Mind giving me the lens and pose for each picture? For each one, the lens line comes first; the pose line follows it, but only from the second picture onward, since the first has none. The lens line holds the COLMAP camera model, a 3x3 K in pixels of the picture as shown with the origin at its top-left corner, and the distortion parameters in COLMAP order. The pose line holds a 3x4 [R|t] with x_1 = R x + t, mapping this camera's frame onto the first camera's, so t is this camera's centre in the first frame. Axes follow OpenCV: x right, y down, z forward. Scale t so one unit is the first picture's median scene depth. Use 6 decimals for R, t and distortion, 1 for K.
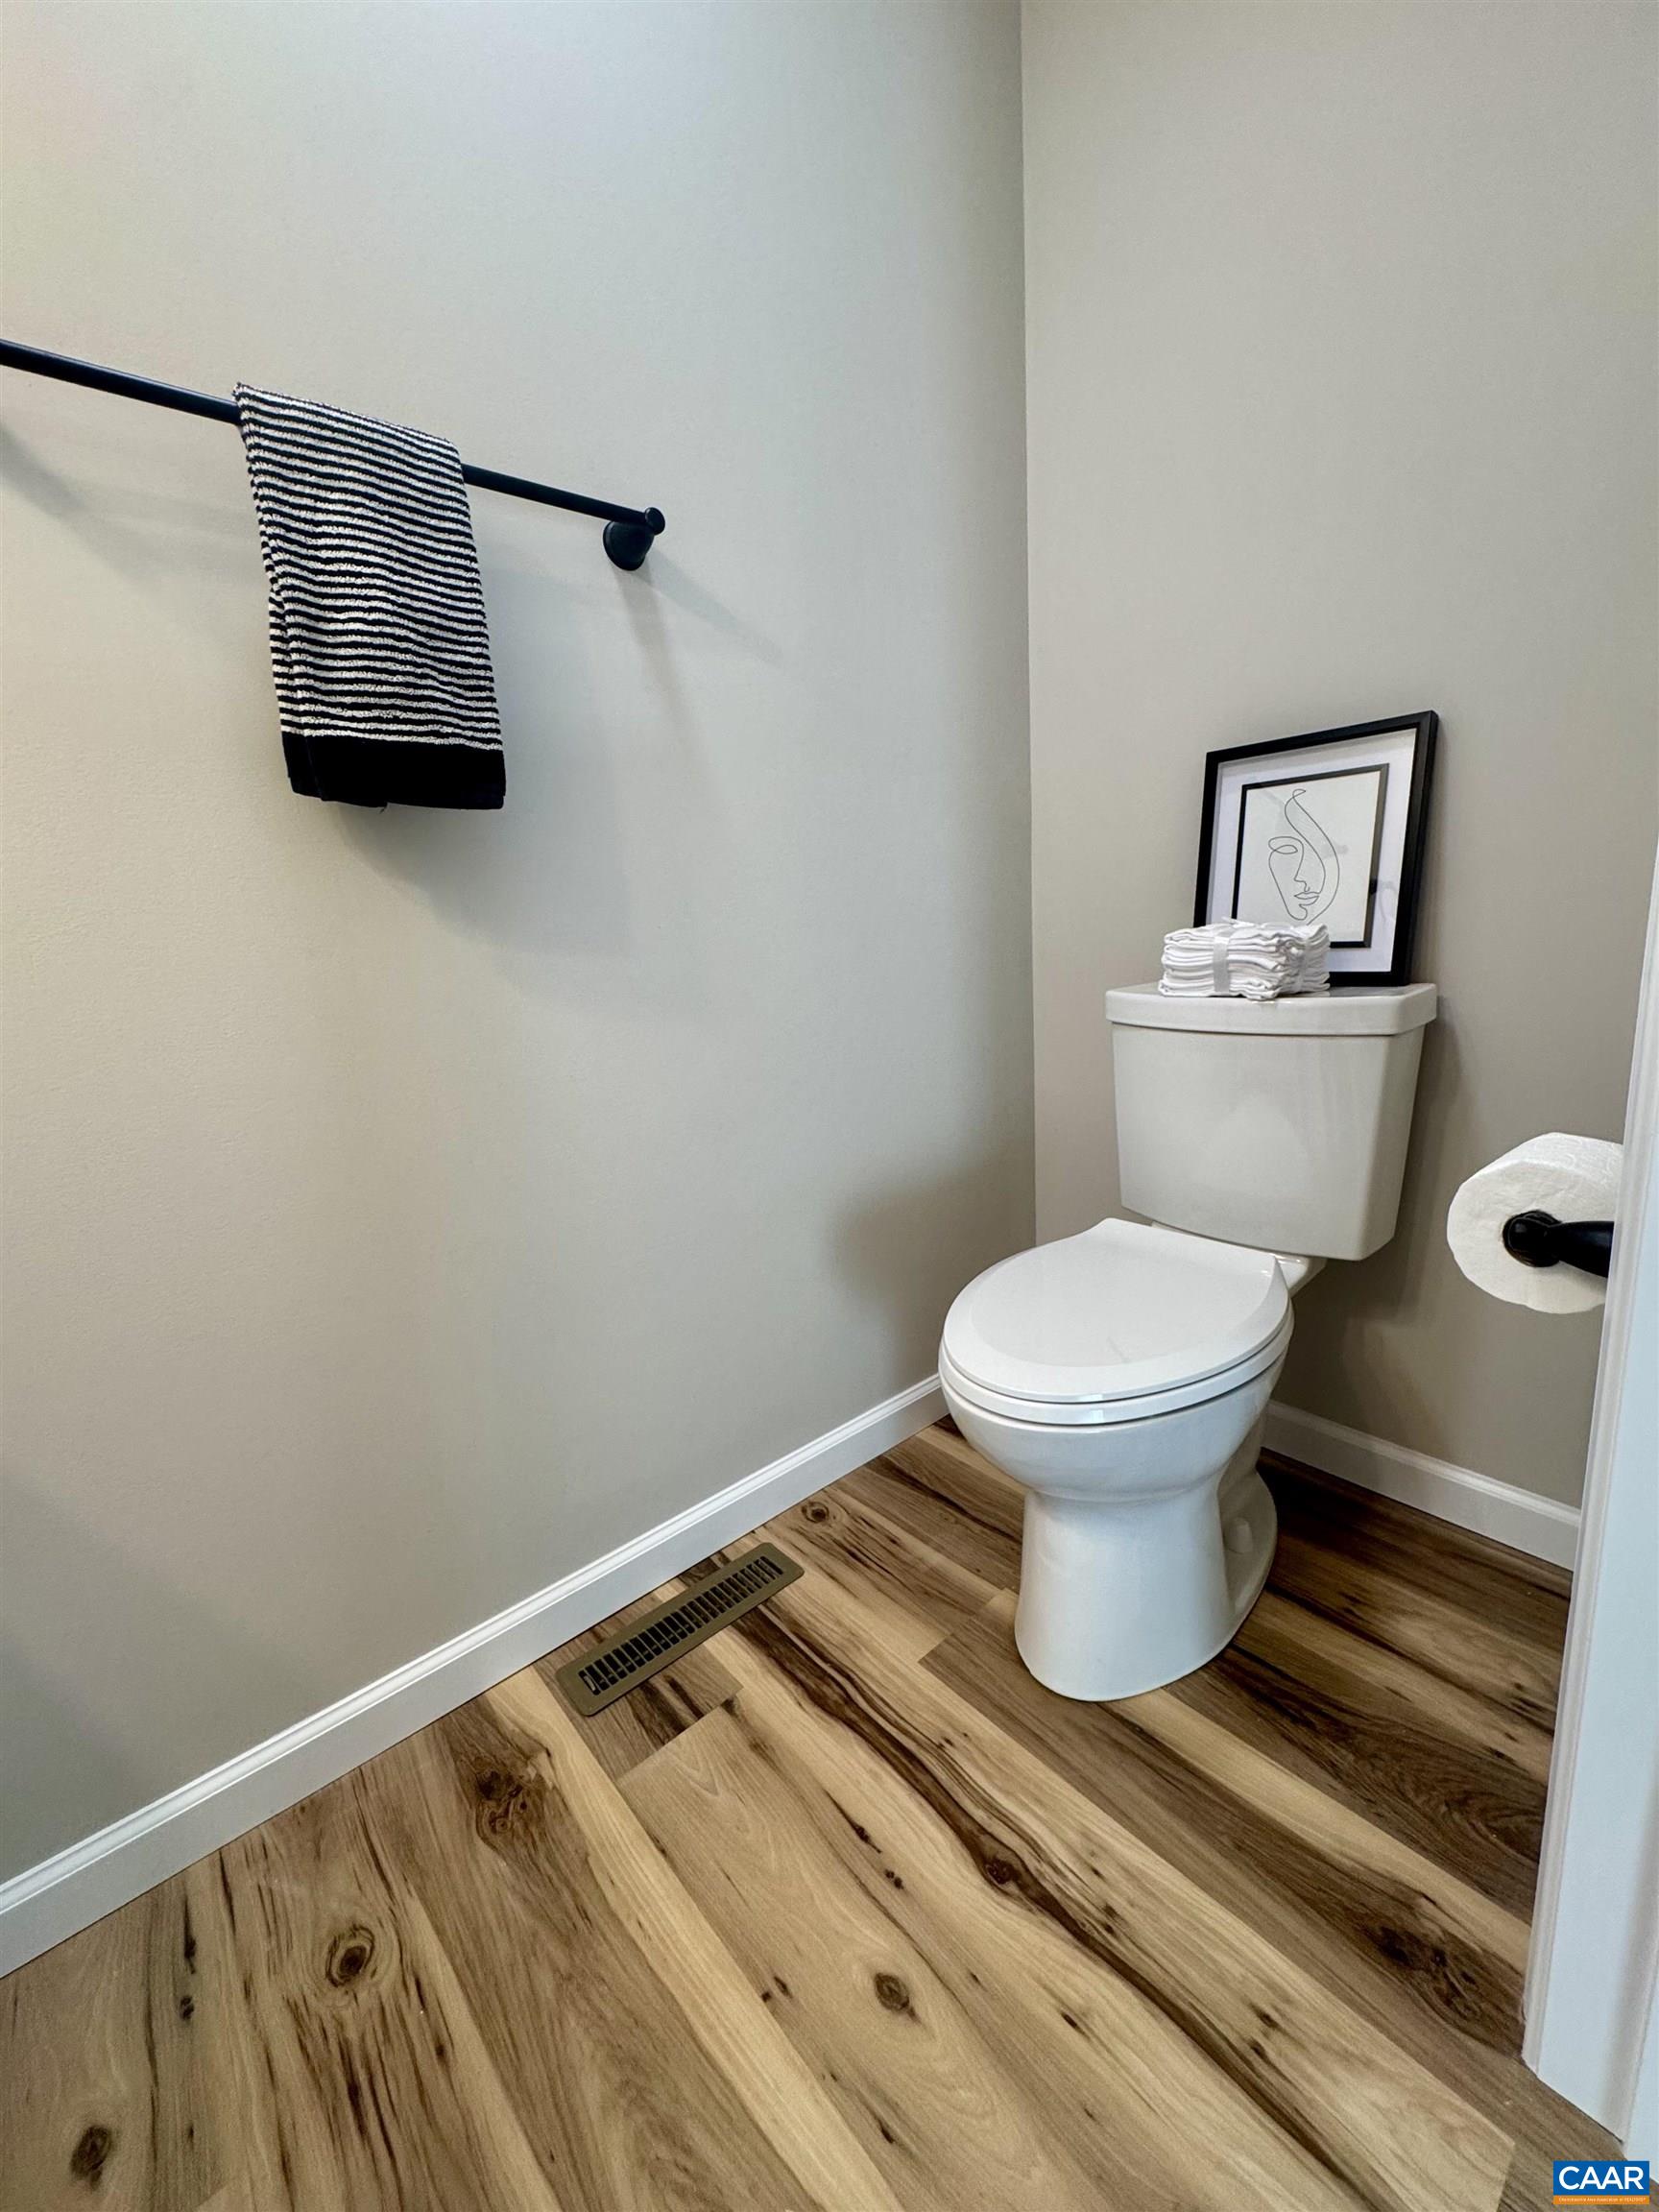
lens RADIAL K [[880.9, 0, 828.6], [0, 880.9, 1098.2], [0, 0, 1]] dist [-0.002830, 0.000758]
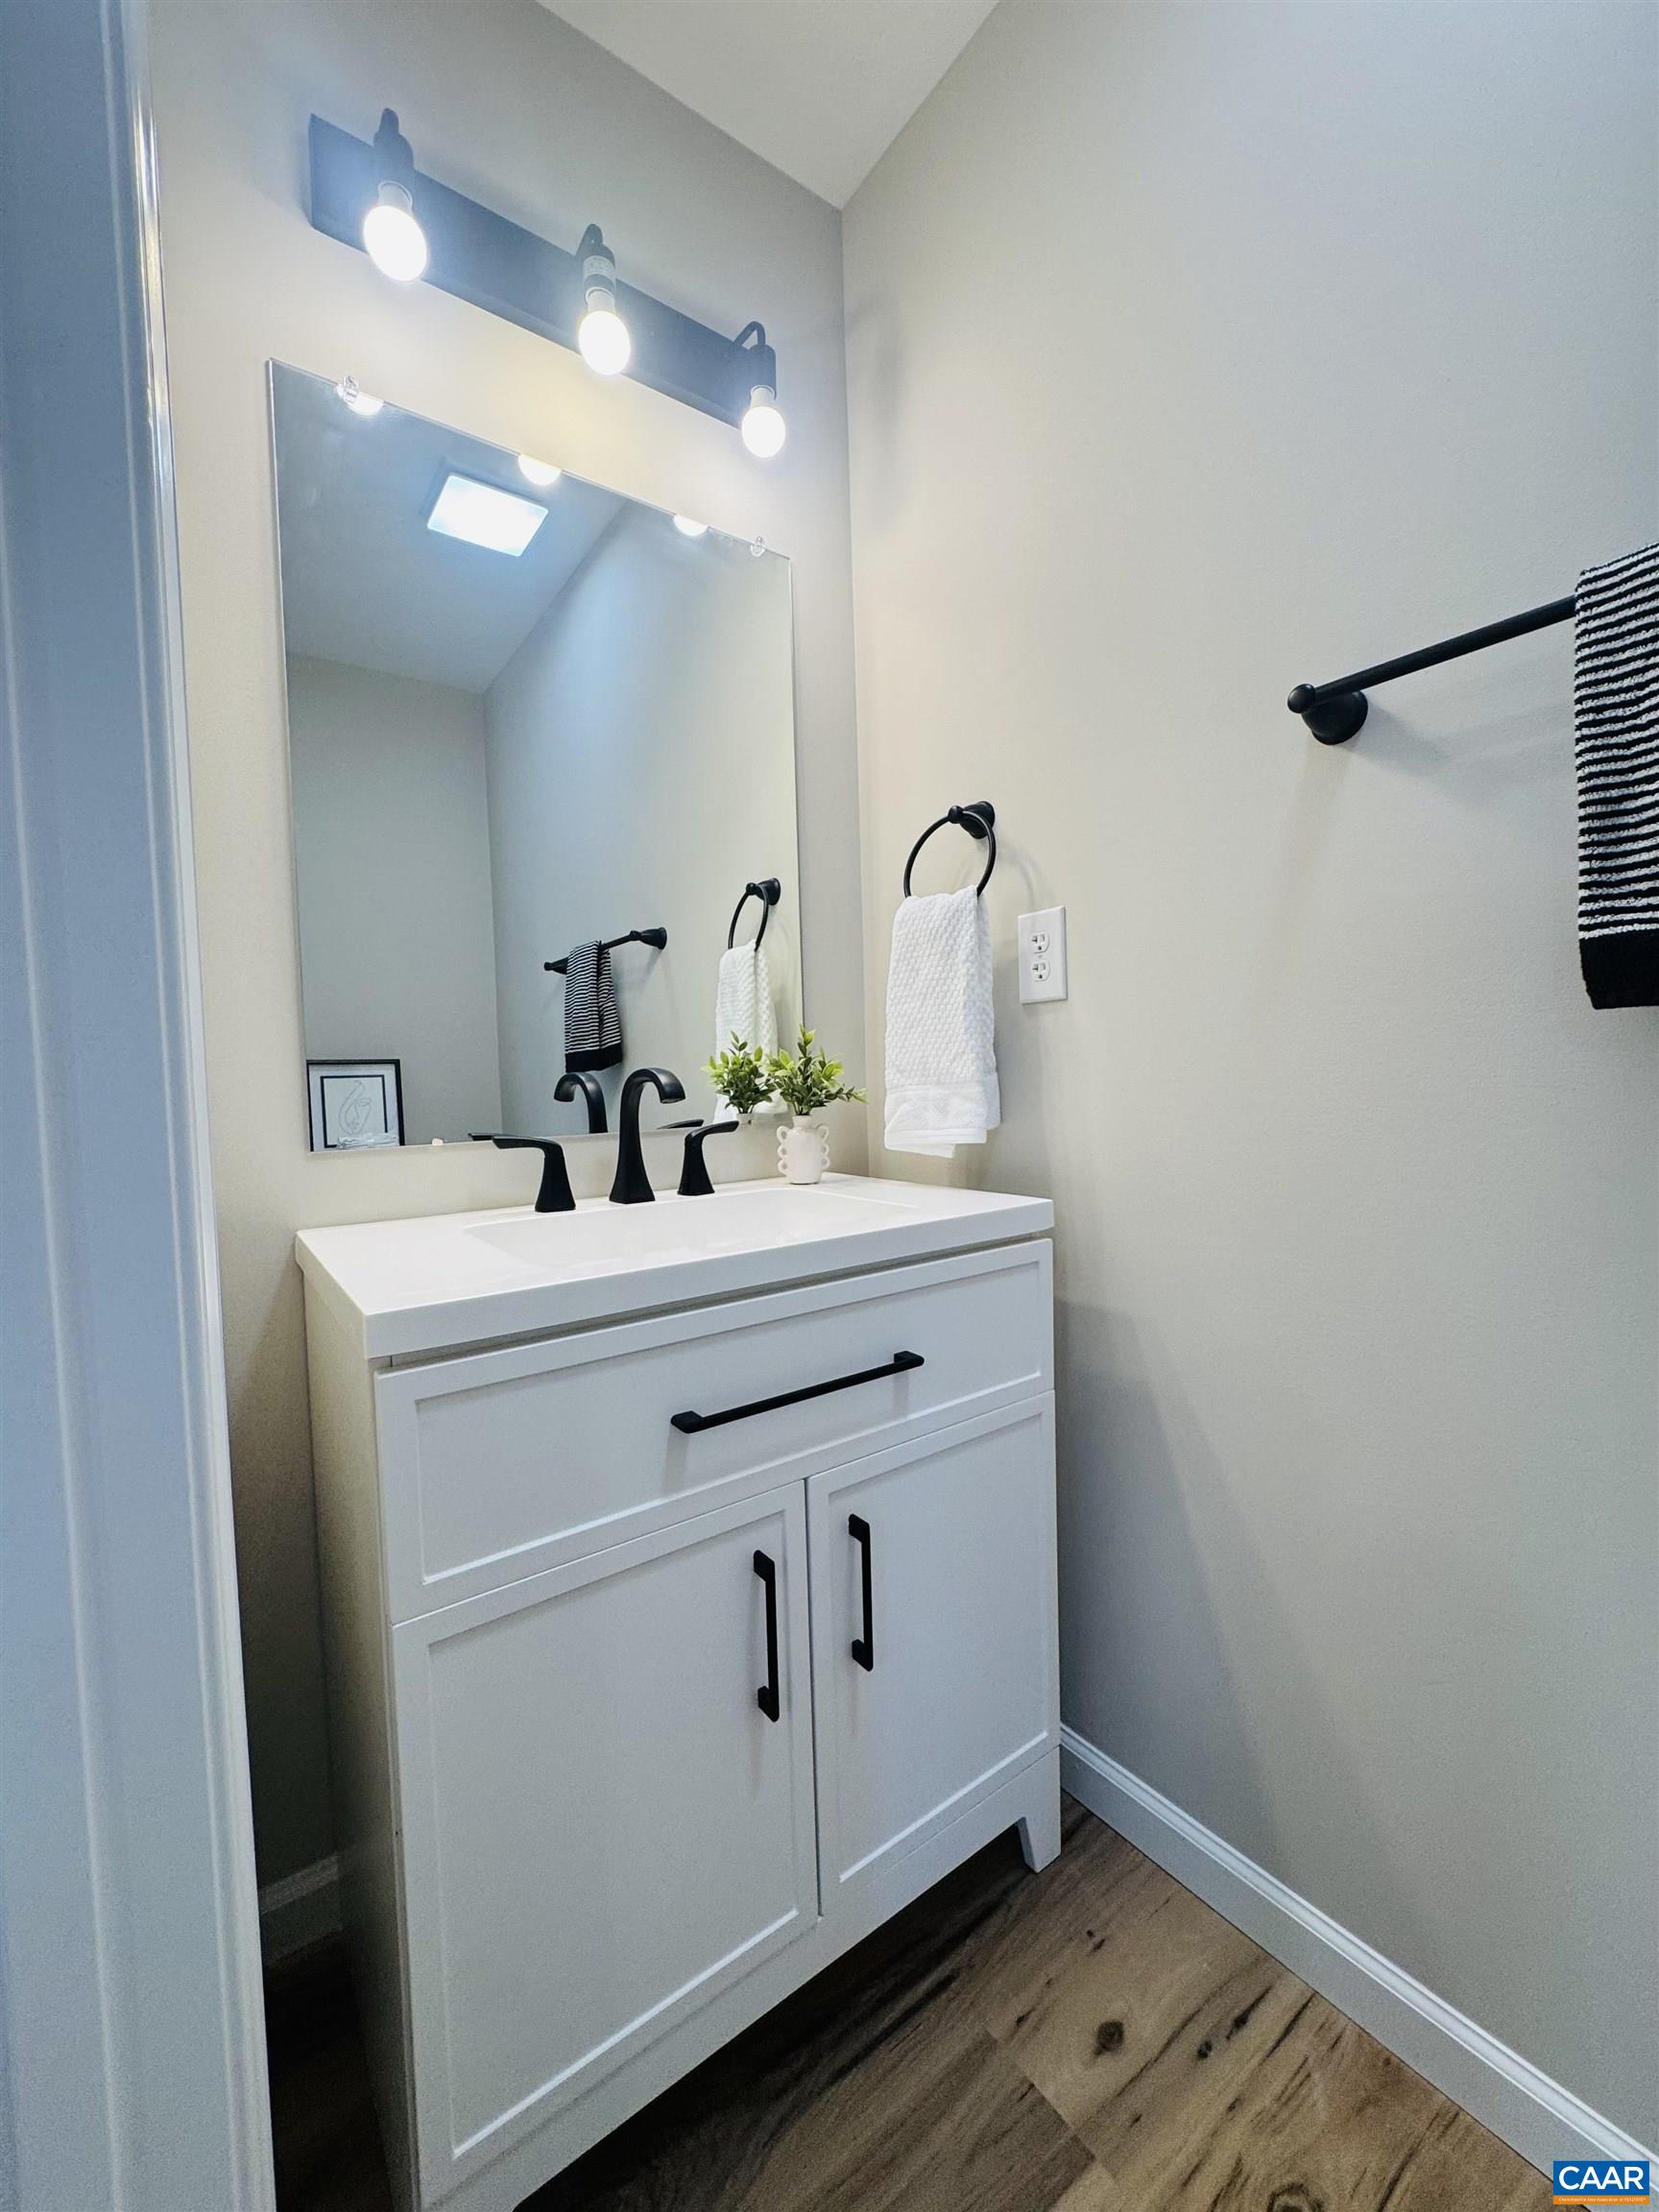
lens RADIAL K [[880.9, 0, 828.0], [0, 880.9, 1106.3], [0, 0, 1]] dist [-0.002830, 0.000758]
pose [[-0.069099, 0.105467, -0.992019, 0.309658], [-0.181047, 0.976558, 0.116434, -0.212198], [0.981044, 0.187648, -0.048385, 0.342788]]
